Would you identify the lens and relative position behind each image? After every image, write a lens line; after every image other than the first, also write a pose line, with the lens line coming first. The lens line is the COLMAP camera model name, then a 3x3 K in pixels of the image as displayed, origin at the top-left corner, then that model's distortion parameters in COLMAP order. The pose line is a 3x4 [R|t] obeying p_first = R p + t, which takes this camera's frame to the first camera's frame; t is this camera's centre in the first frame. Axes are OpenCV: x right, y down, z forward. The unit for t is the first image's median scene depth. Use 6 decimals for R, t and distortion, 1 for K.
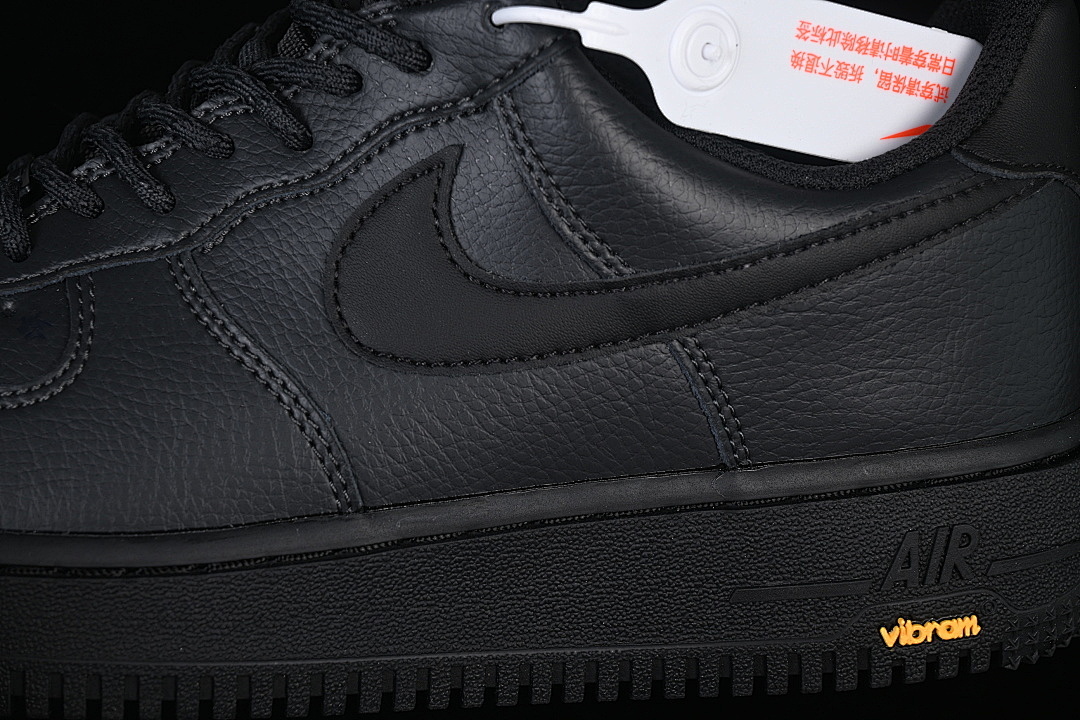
lens RADIAL K [[2408.5, 0, 539.3], [0, 2408.5, 359.5], [0, 0, 1]] dist [-0.074375, 0.000000]
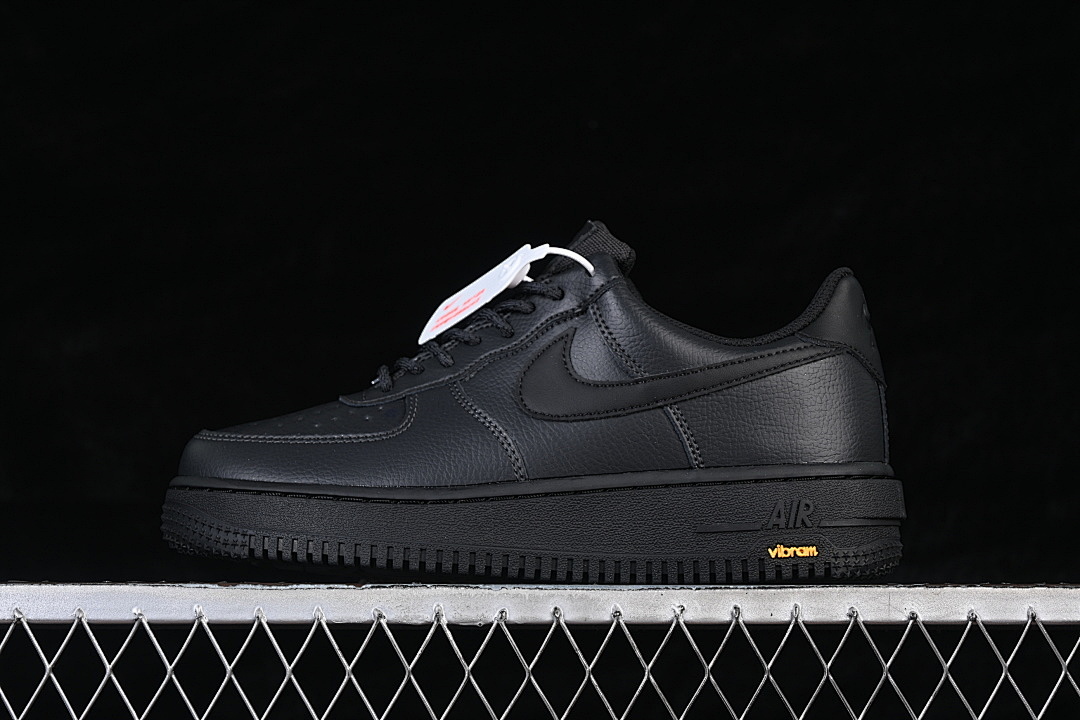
lens RADIAL K [[2408.5, 0, 550.1], [0, 2408.5, 363.4], [0, 0, 1]] dist [-0.074375, 0.000000]
pose [[0.987792, -0.022443, -0.154154, 0.295014], [-0.038353, 0.924069, -0.380297, 0.812571], [0.150984, 0.381566, 0.911927, -1.090114]]
